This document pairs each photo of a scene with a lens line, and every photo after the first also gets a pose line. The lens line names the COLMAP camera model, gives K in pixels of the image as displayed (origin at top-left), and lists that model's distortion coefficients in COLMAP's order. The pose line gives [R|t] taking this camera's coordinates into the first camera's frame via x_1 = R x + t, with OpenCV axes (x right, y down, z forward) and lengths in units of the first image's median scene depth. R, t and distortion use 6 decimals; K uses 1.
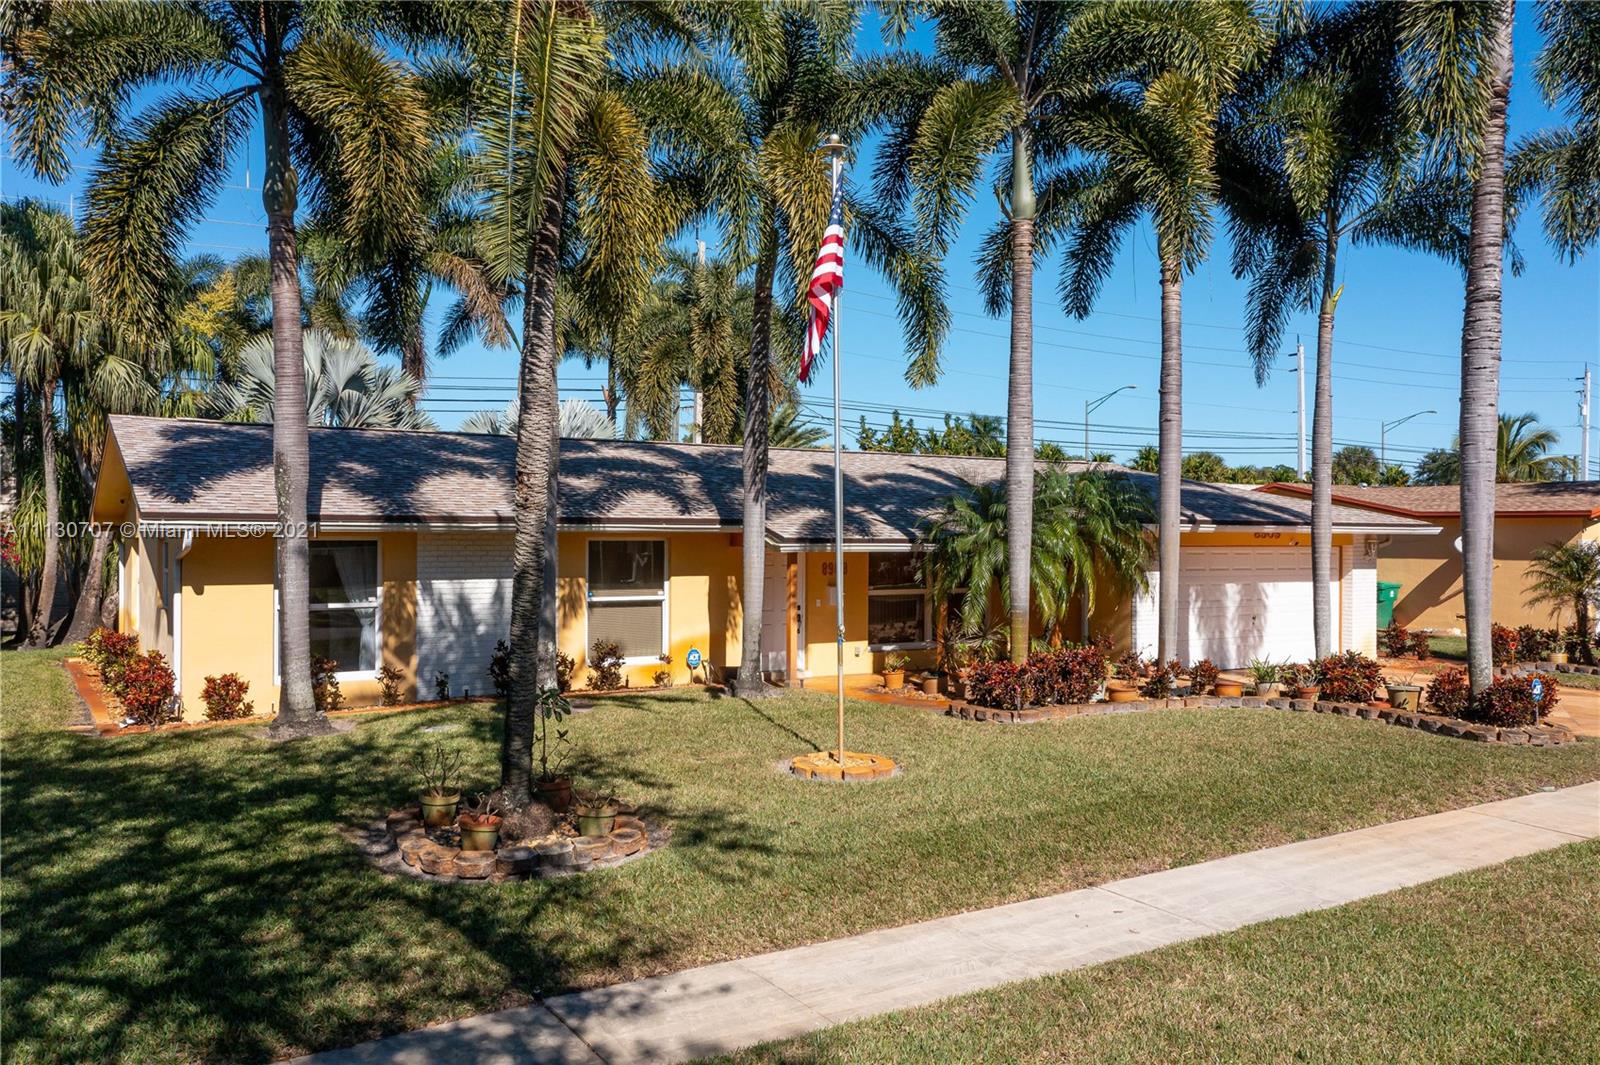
lens RADIAL K [[1280.0, 0, 800.0], [0, 1280.0, 532.5], [0, 0, 1]] dist [0.005080, 0.030778]
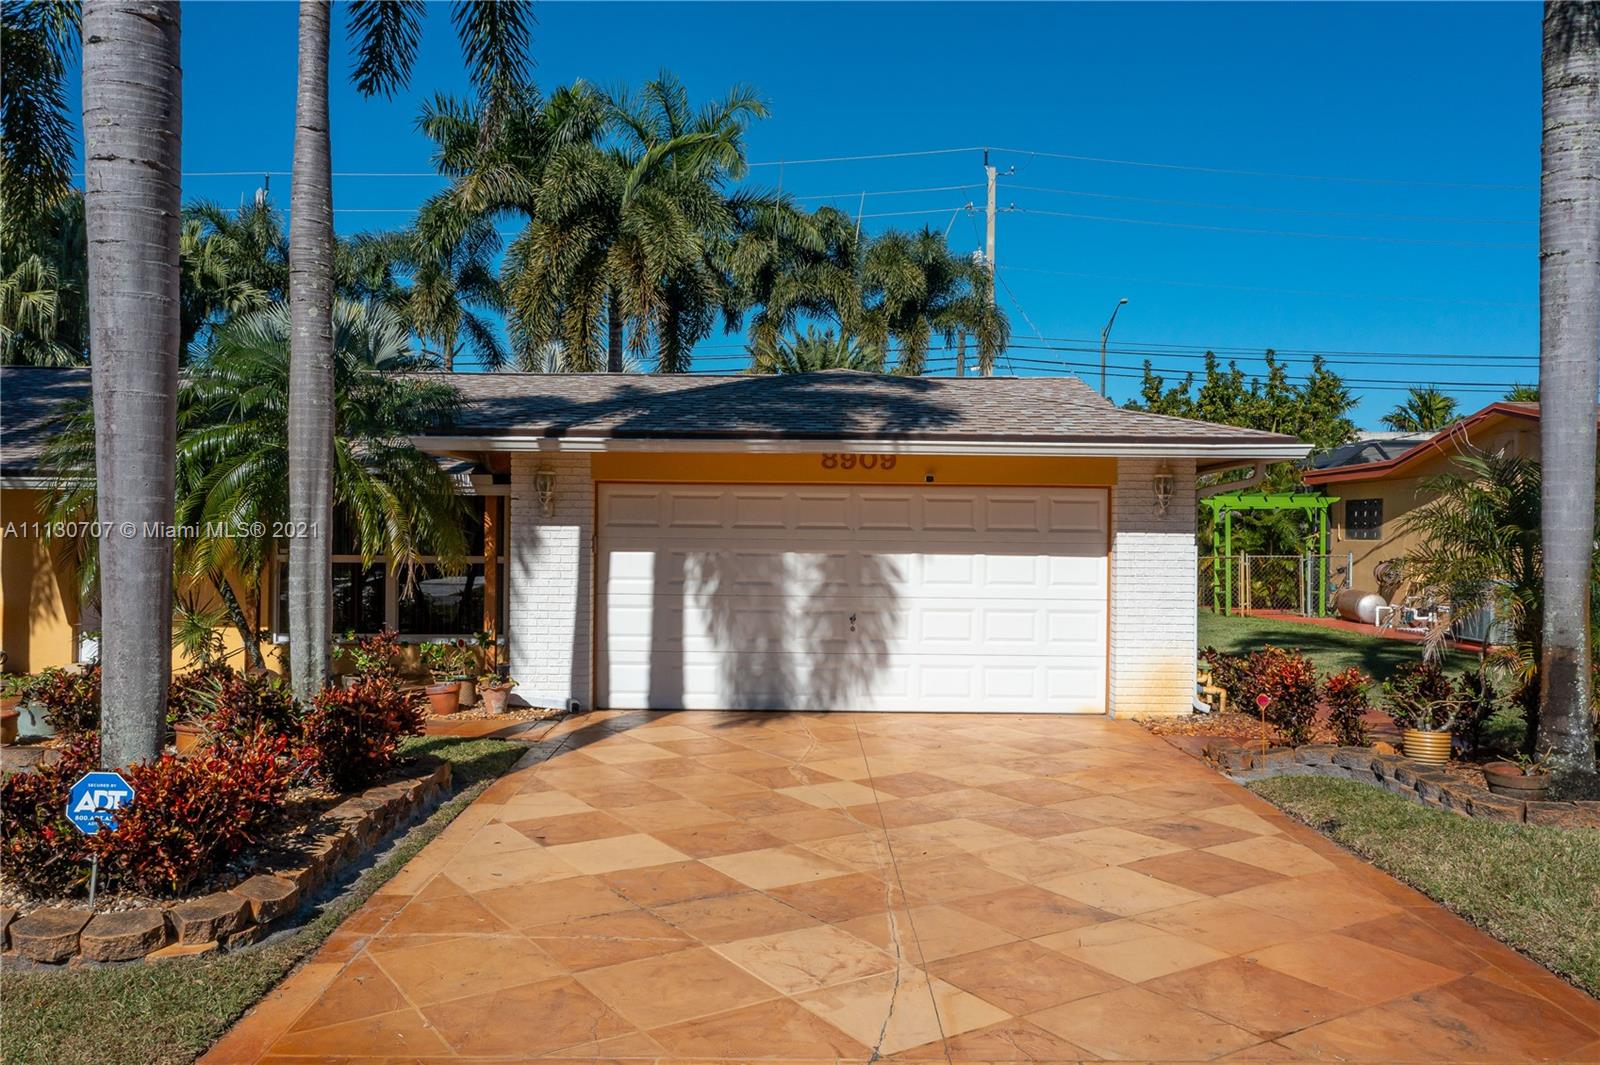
lens RADIAL K [[1280.0, 0, 800.0], [0, 1280.0, 532.5], [0, 0, 1]] dist [0.005080, 0.030778]
pose [[0.849328, 0.002559, -0.527859, 0.741430], [-0.004126, 0.999990, -0.001790, 0.037908], [0.527849, 0.003698, 0.849330, 0.636029]]
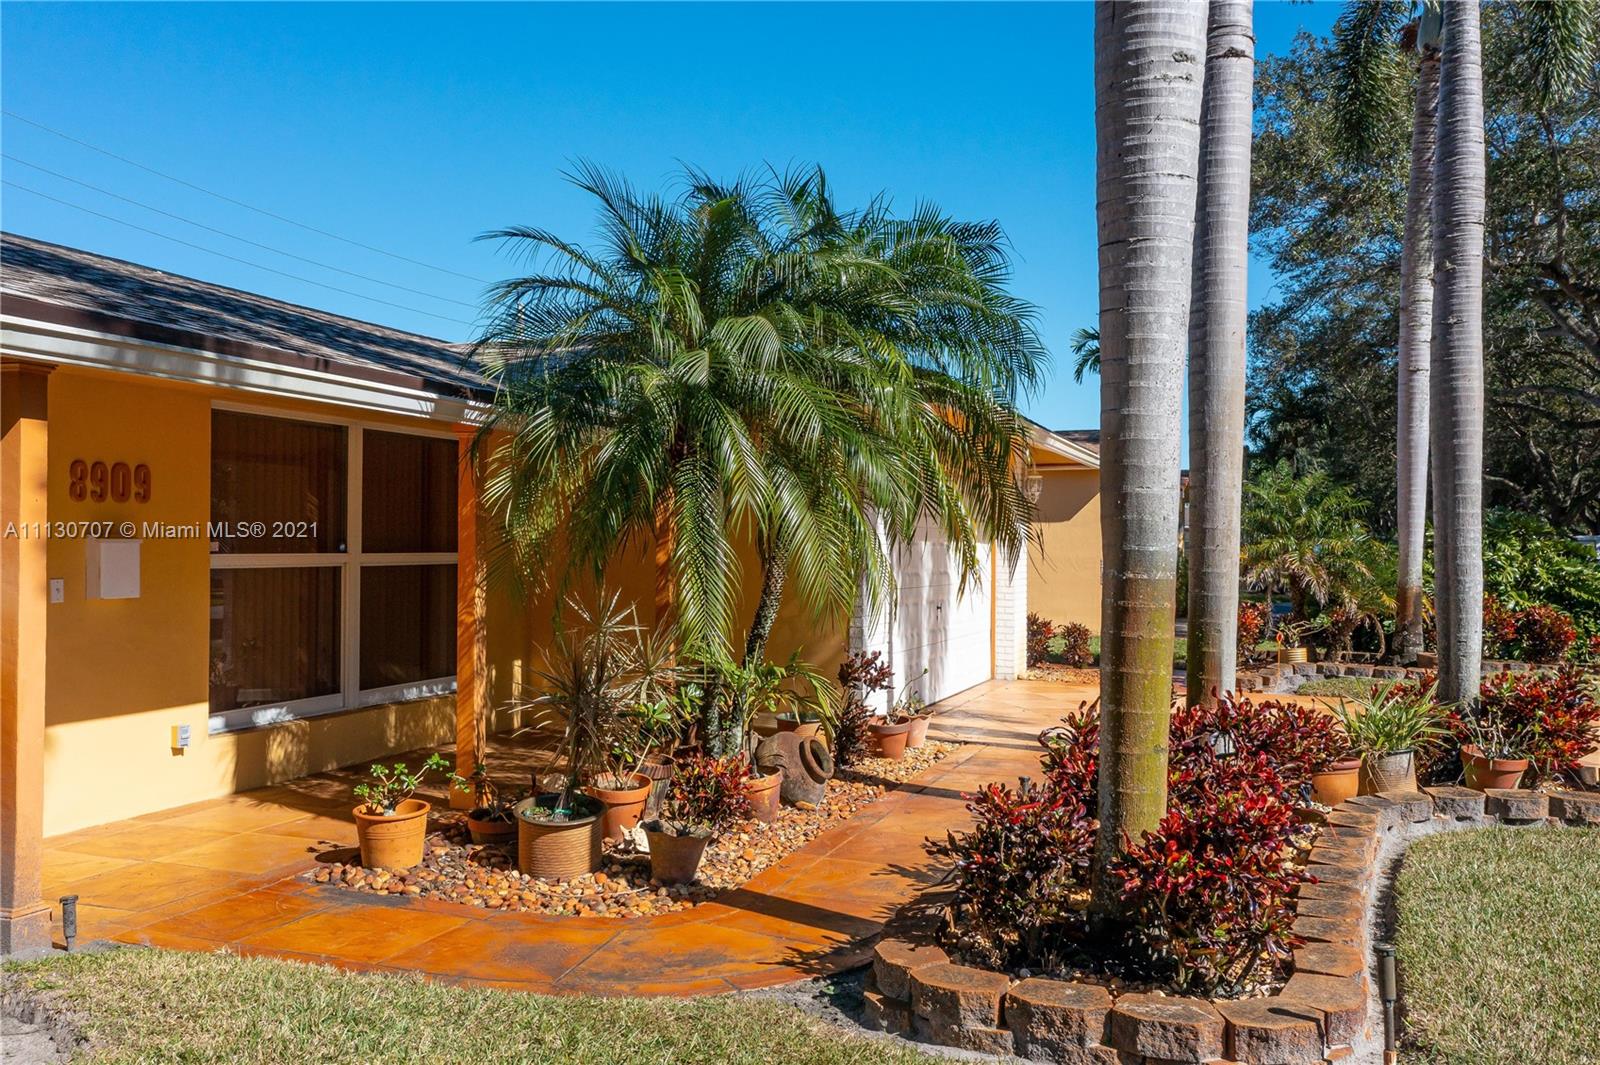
lens RADIAL K [[1334.2, 0, 800.0], [0, 1334.2, 532.5], [0, 0, 1]] dist [0.016461, 0.015756]
pose [[0.808998, 0.004699, 0.587793, -0.033462], [0.000950, 0.999956, -0.009301, 0.049462], [-0.587811, 0.008083, 0.808958, 0.713429]]
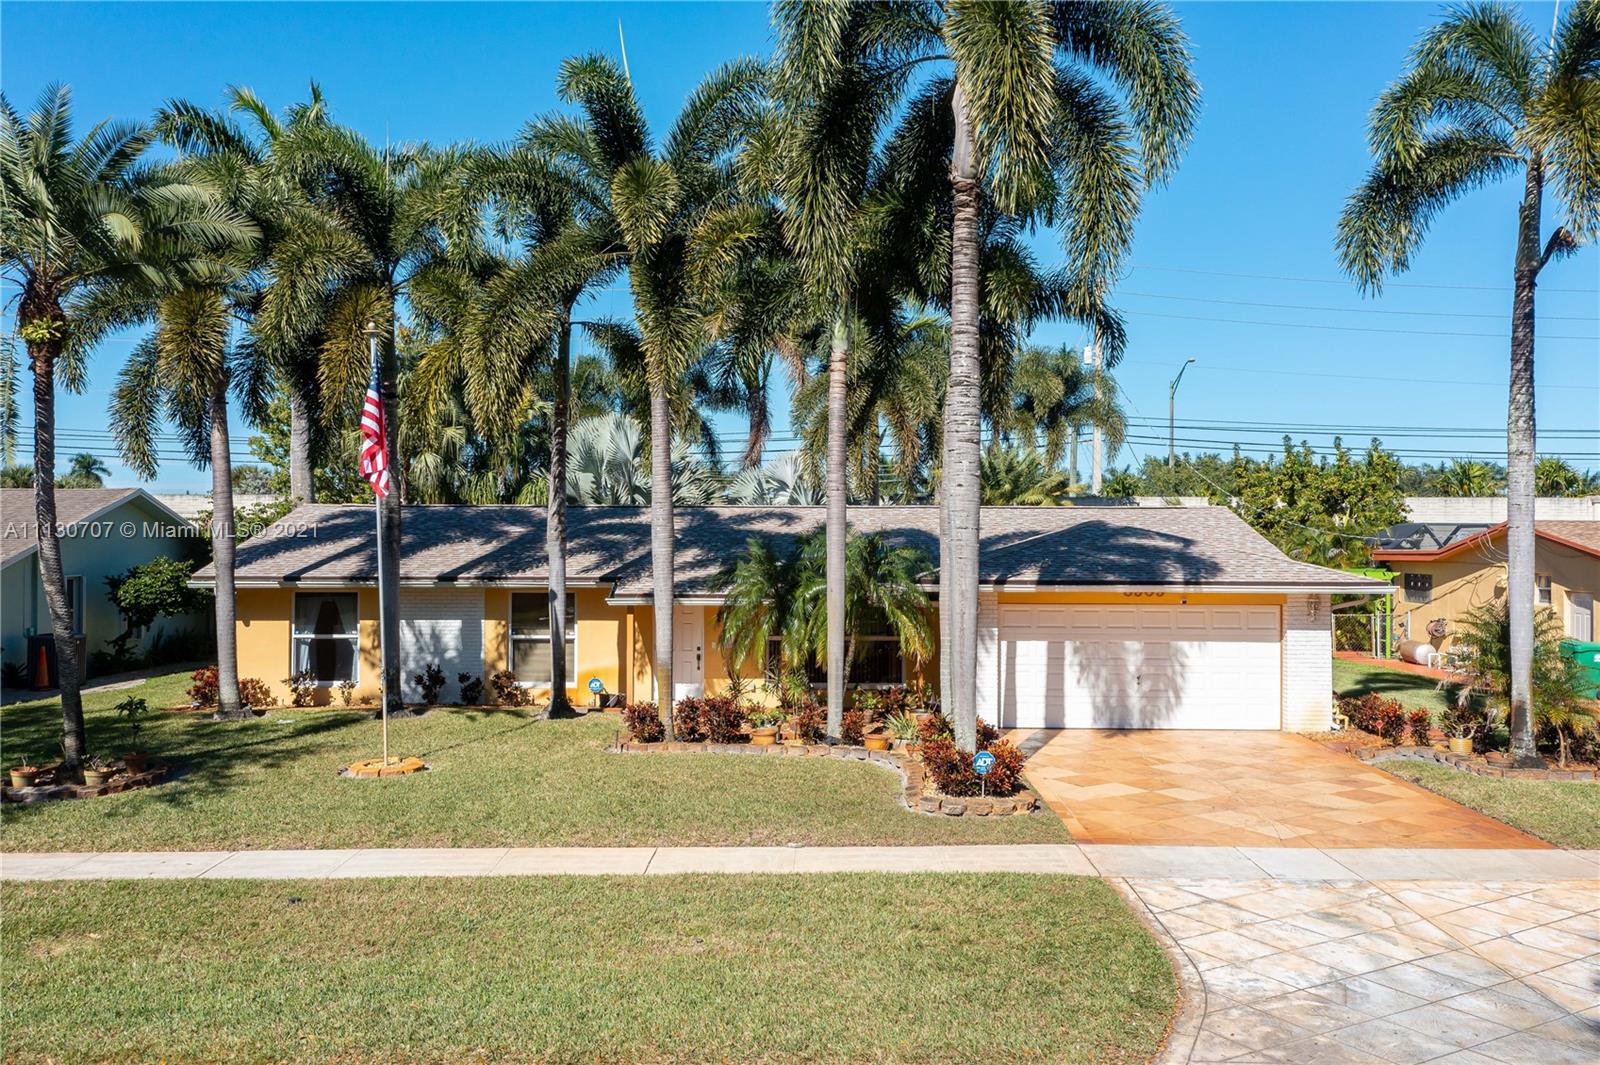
lens RADIAL K [[1291.3, 0, 800.0], [0, 1291.3, 532.5], [0, 0, 1]] dist [0.023734, 0.012340]
pose [[0.837189, -0.007773, -0.546858, 0.811737], [0.002052, 0.999937, -0.011072, -0.039860], [0.546909, 0.008148, 0.837152, 0.039493]]
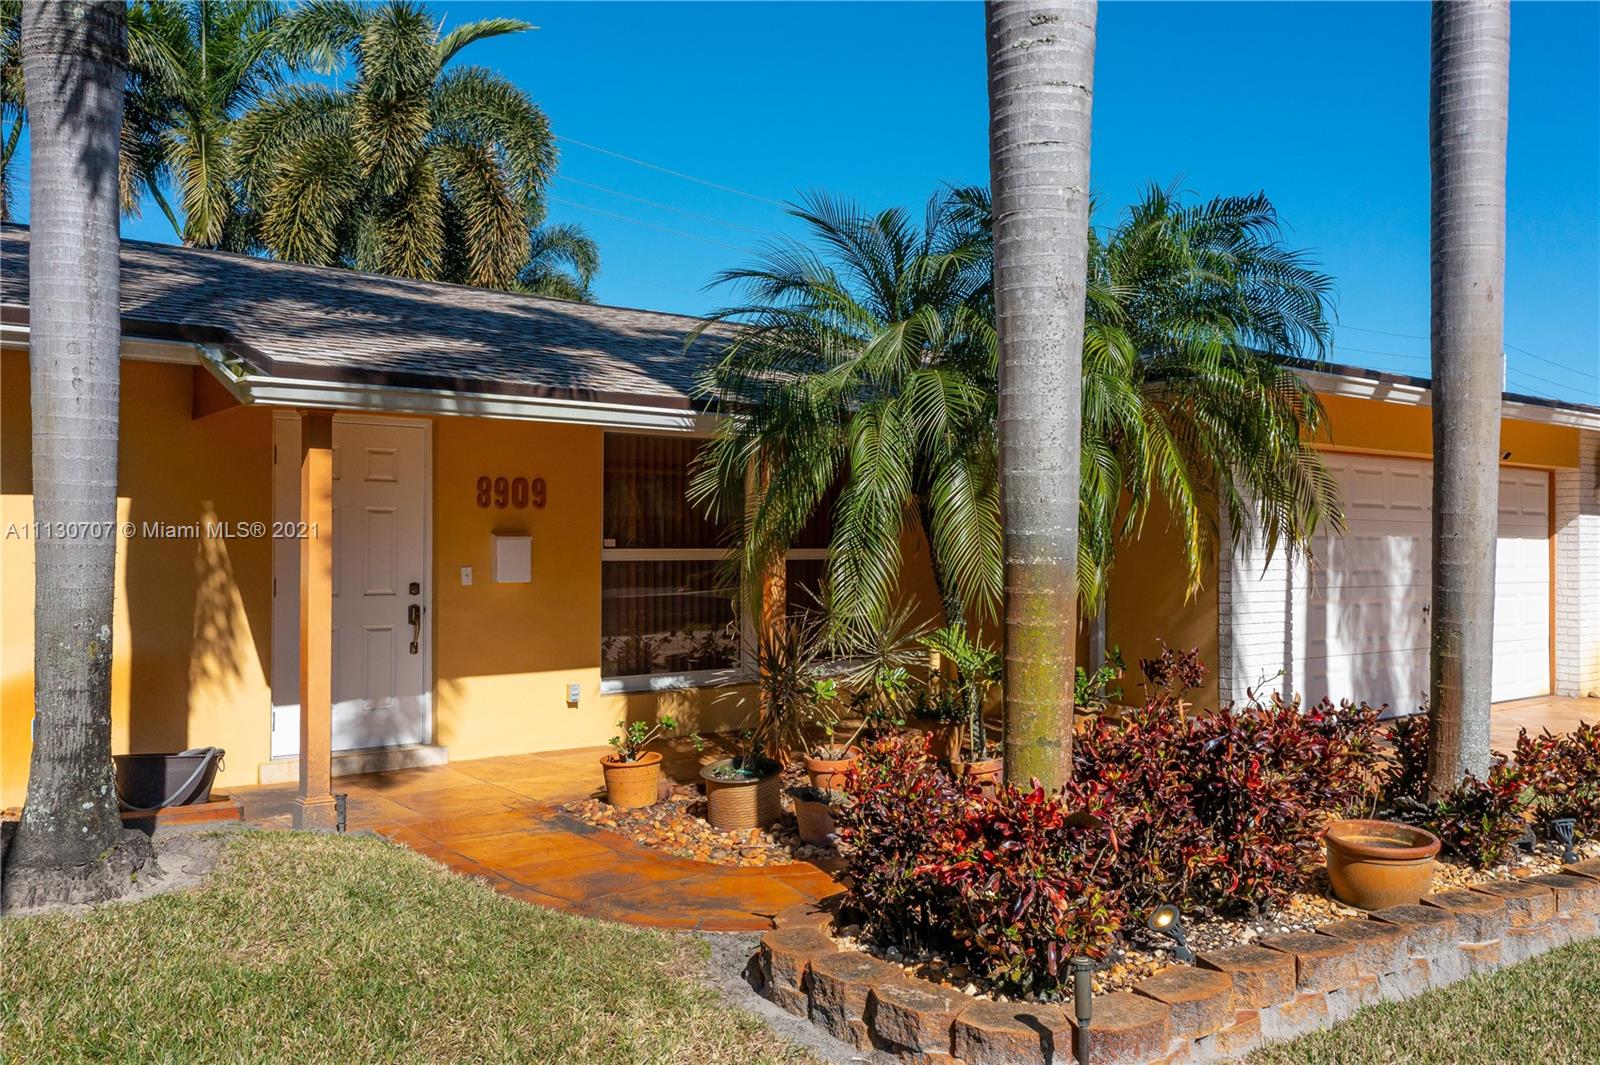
lens RADIAL K [[1280.0, 0, 800.0], [0, 1280.0, 532.5], [0, 0, 1]] dist [0.005080, 0.030778]
pose [[0.995304, -0.003842, 0.096722, 0.087667], [0.005135, 0.999901, -0.013126, 0.052561], [-0.096662, 0.013561, 0.995225, 0.658280]]
